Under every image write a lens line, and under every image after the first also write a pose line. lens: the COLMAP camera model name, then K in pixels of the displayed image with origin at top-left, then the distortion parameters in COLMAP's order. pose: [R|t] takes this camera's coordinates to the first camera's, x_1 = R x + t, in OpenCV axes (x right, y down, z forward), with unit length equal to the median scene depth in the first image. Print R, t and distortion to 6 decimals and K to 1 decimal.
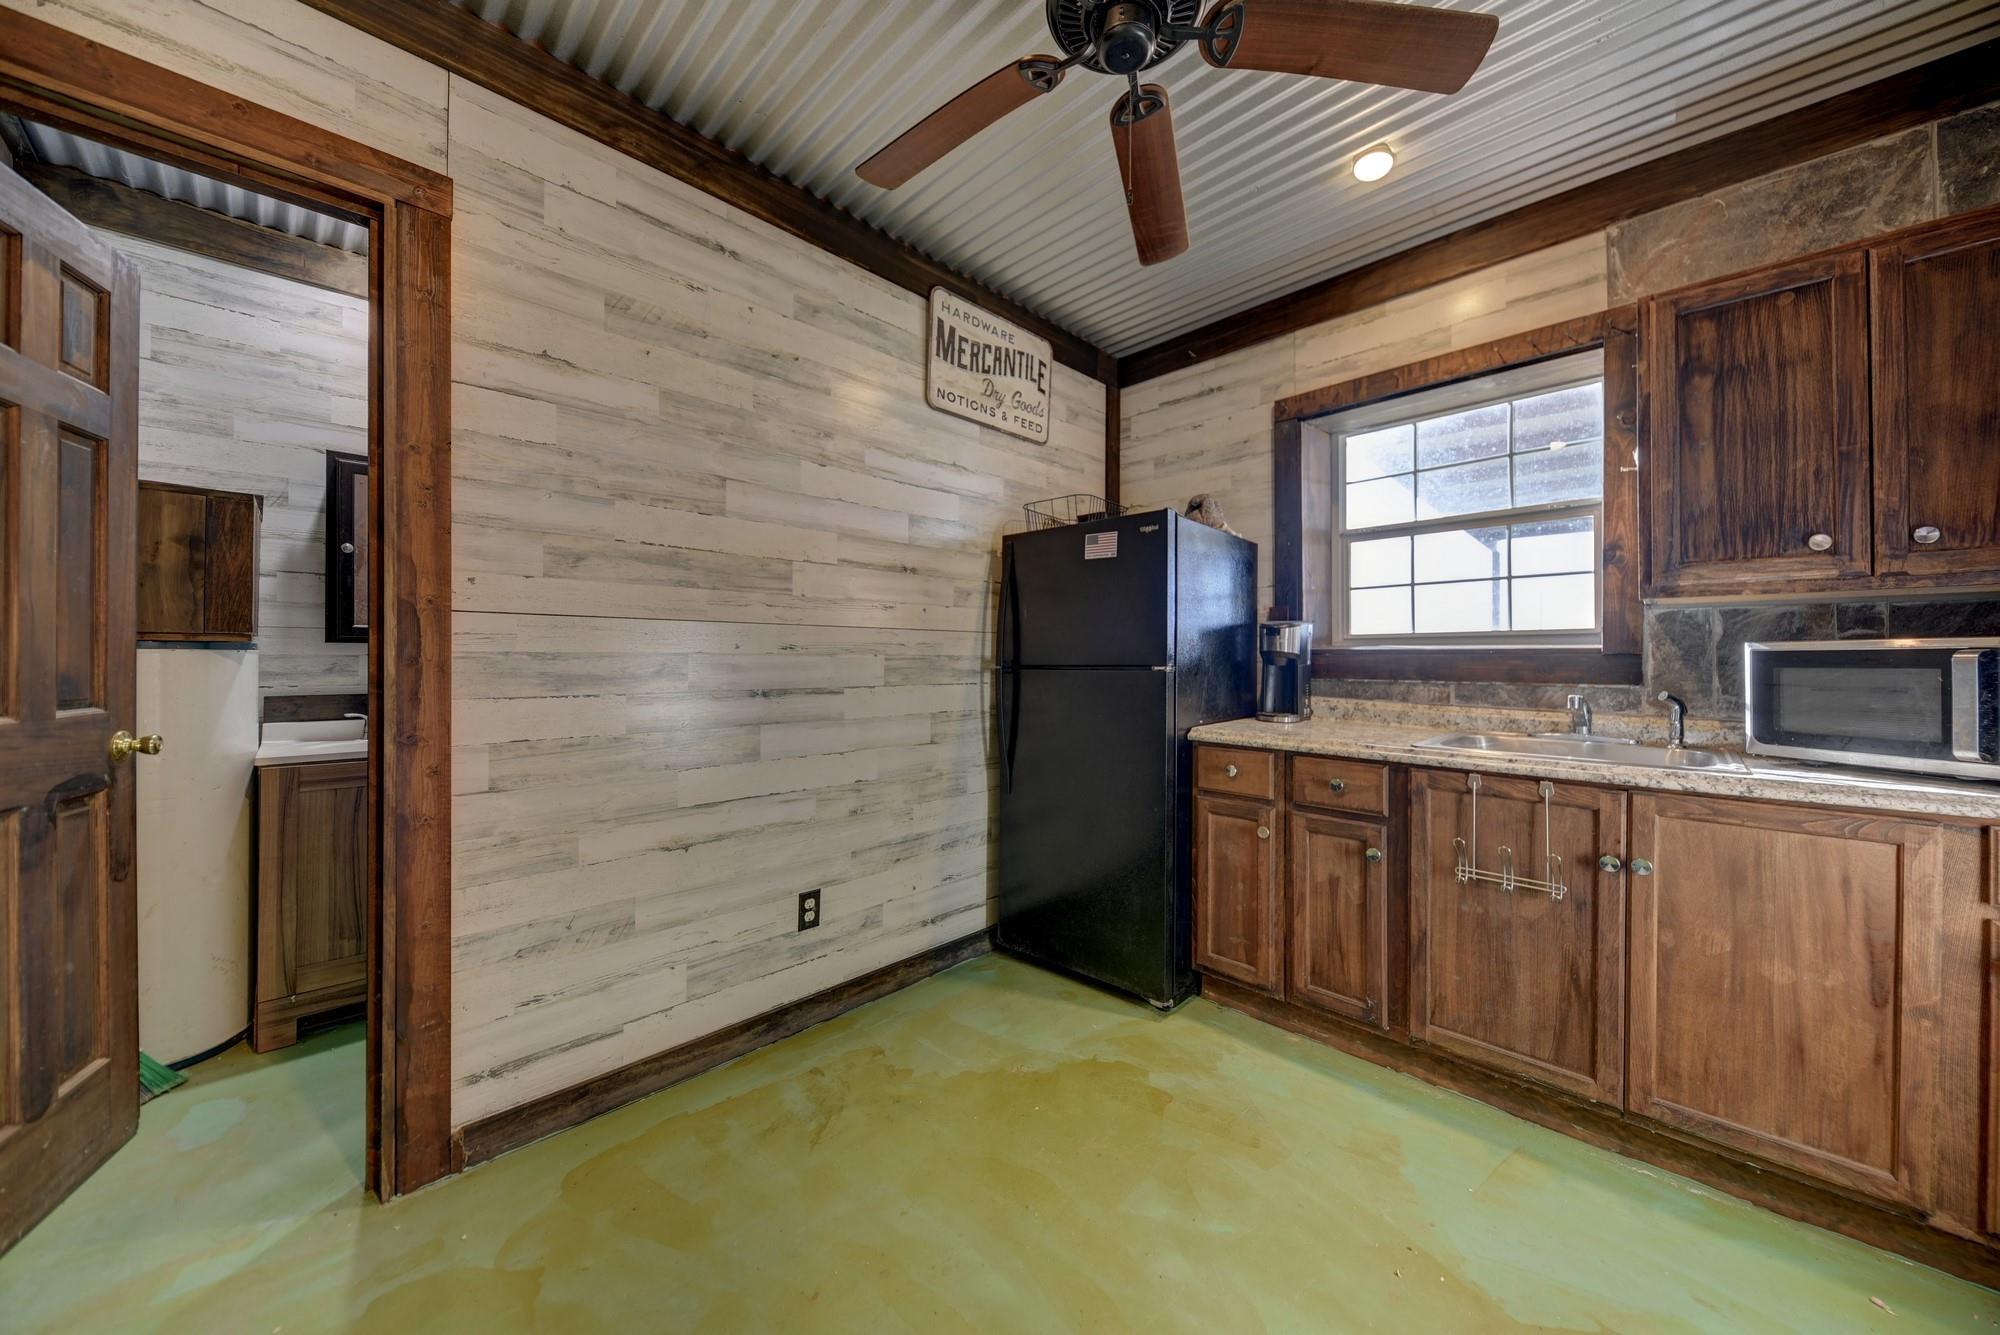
lens RADIAL K [[695.6, 0, 1013.6], [0, 695.6, 651.3], [0, 0, 1]] dist [-0.005357, -0.000738]
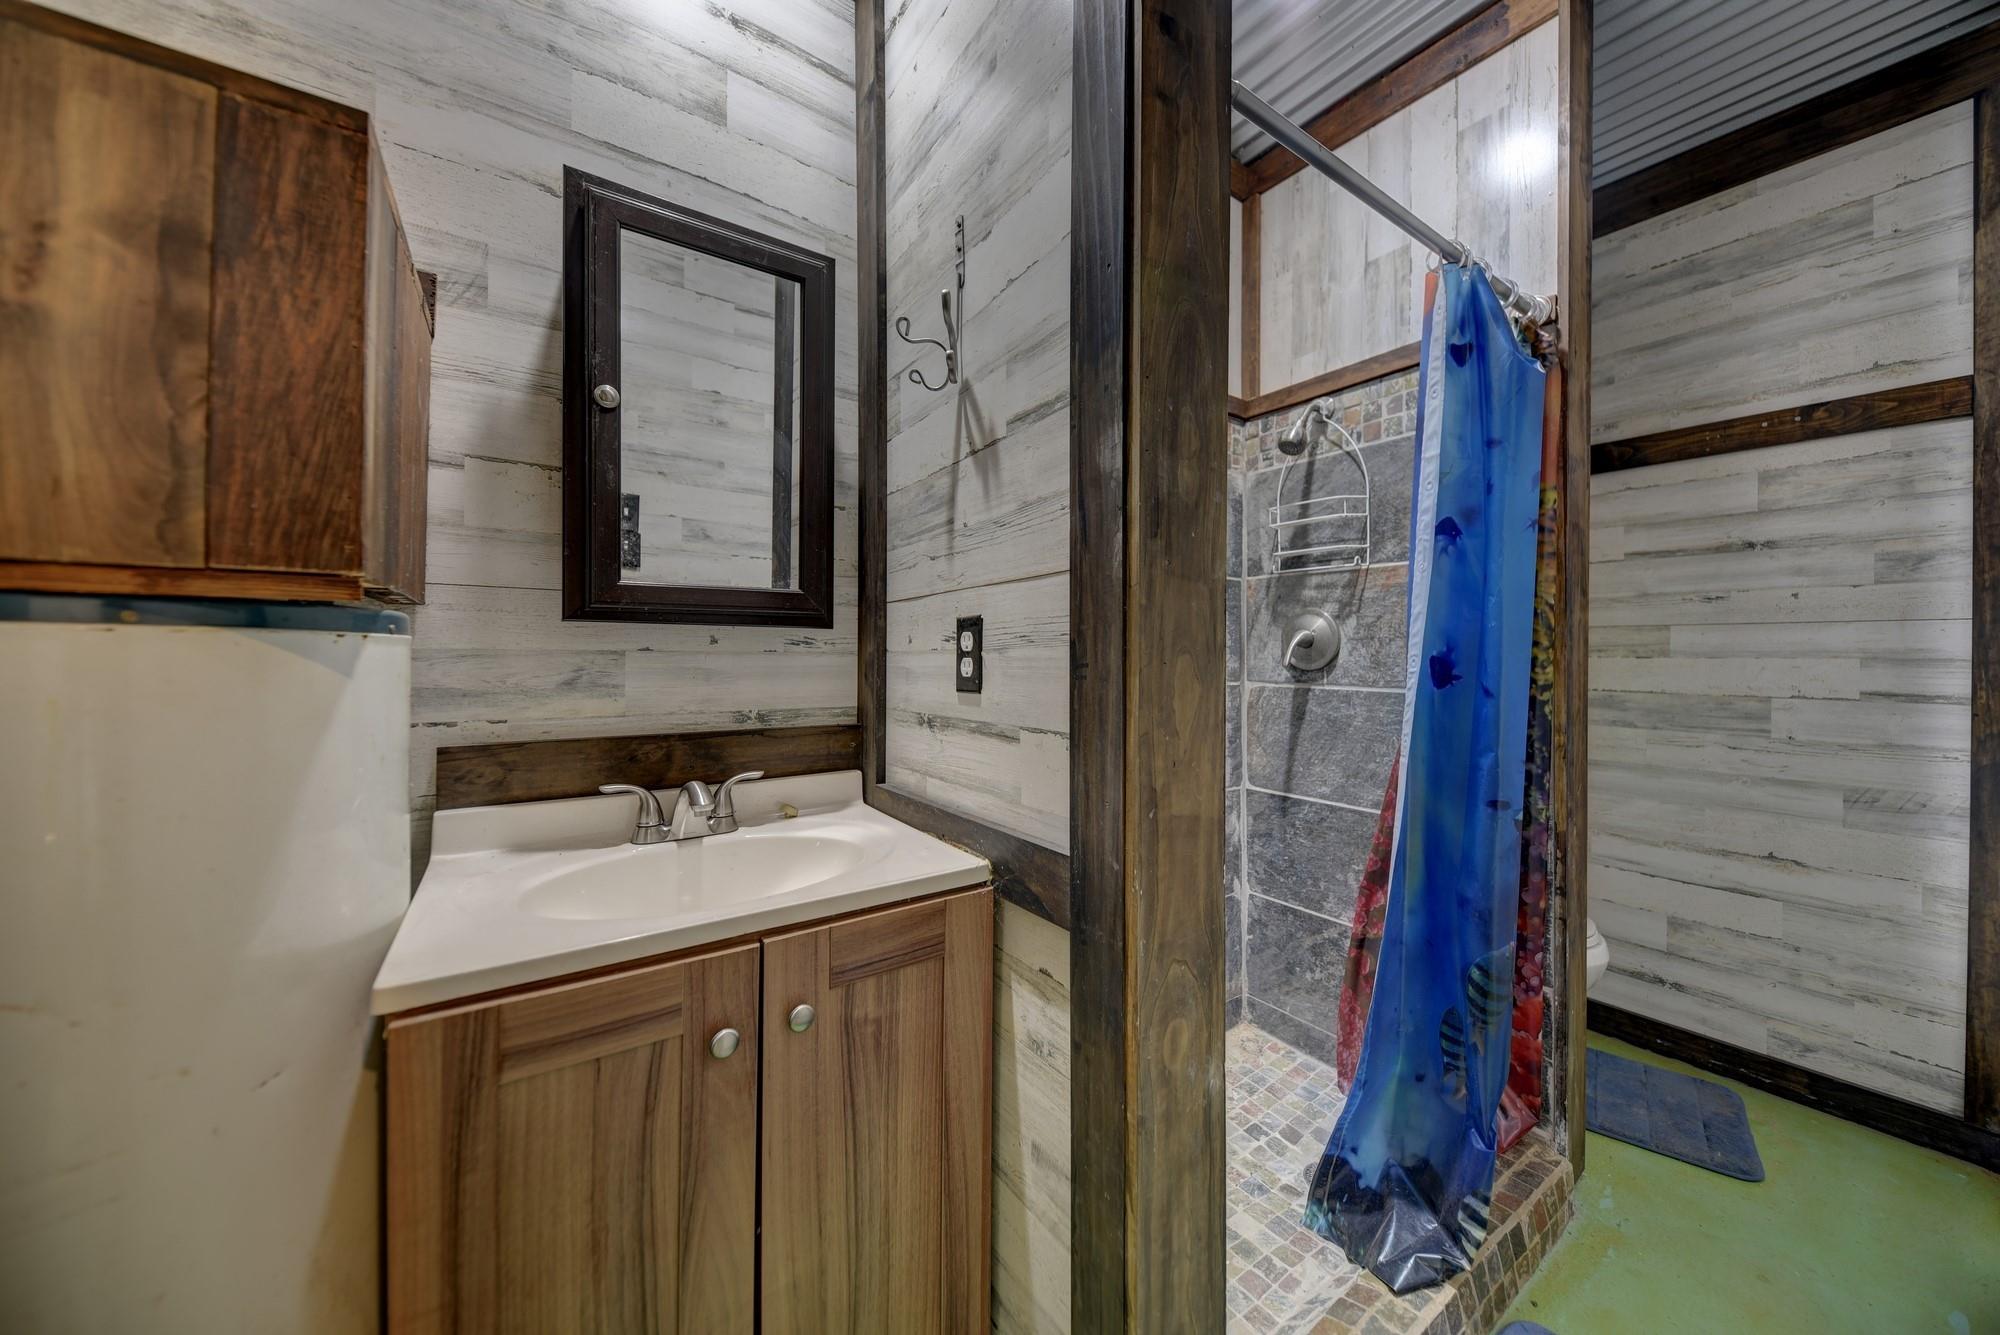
lens RADIAL K [[695.6, 0, 1003.0], [0, 695.6, 646.4], [0, 0, 1]] dist [-0.005357, -0.000738]
pose [[0.980095, -0.004866, -0.198470, -0.649955], [0.004104, 0.999983, -0.004251, 0.006484], [0.198488, 0.003352, 0.980098, 0.640888]]
